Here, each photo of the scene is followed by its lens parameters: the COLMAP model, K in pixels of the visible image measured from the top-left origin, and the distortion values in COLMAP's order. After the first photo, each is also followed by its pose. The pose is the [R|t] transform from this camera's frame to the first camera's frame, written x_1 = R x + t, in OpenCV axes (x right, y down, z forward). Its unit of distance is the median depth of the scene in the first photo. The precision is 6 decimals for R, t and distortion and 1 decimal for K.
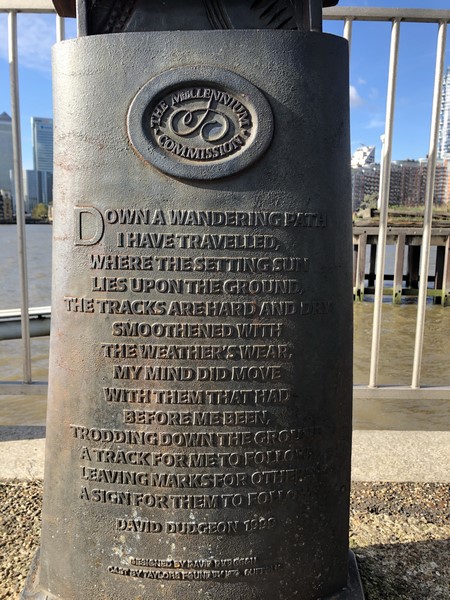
lens RADIAL K [[493.5, 0, 237.6], [0, 493.5, 299.0], [0, 0, 1]] dist [0.028808, -0.024730]
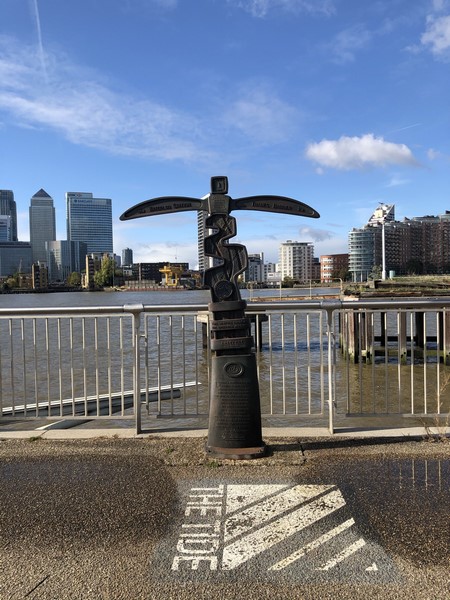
lens RADIAL K [[493.5, 0, 224.9], [0, 493.5, 310.9], [0, 0, 1]] dist [0.028808, -0.024730]
pose [[0.996352, -0.037174, -0.076819, 0.325520], [0.029680, 0.994891, -0.096497, -0.459905], [0.080013, 0.093865, 0.992364, -5.363756]]
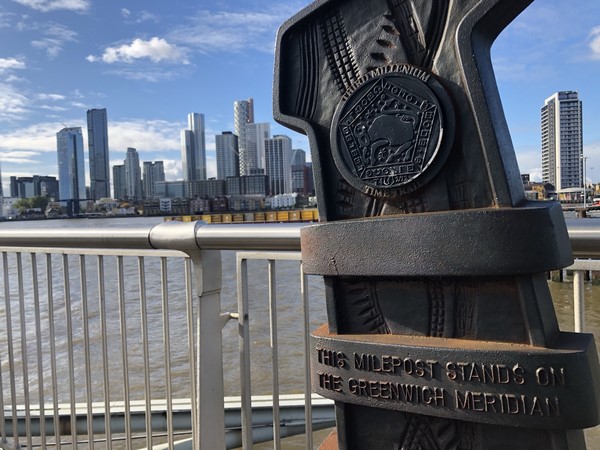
lens RADIAL K [[493.5, 0, 300.1], [0, 493.5, 225.0], [0, 0, 1]] dist [0.028808, -0.024730]
pose [[0.832926, -0.031600, -0.552482, 0.212734], [-0.029390, 0.994433, -0.101186, -1.059467], [0.552604, 0.100518, 0.827360, -0.050600]]
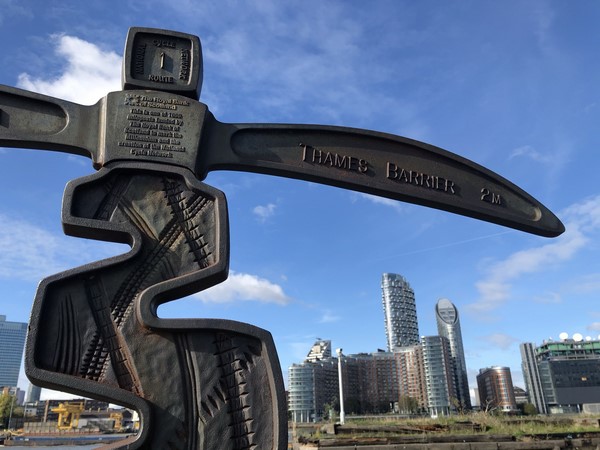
lens RADIAL K [[493.5, 0, 302.5], [0, 493.5, 218.1], [0, 0, 1]] dist [0.028808, -0.024730]
pose [[0.978944, 0.034565, 0.201182, -0.044338], [0.073558, 0.859614, -0.505621, -1.500560], [-0.190415, 0.509773, 0.838972, -0.404438]]
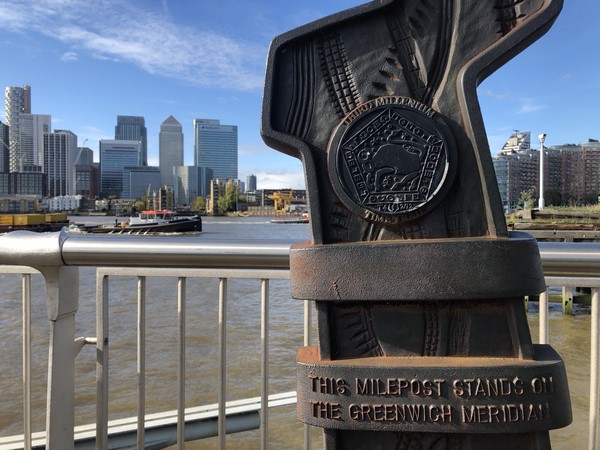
lens RADIAL K [[493.5, 0, 295.6], [0, 493.5, 221.7], [0, 0, 1]] dist [0.028808, -0.024730]
pose [[0.983692, -0.014647, -0.179265, -0.168995], [-0.009164, 0.991303, -0.131278, -1.085494], [0.179629, 0.130780, 0.975003, -0.164288]]
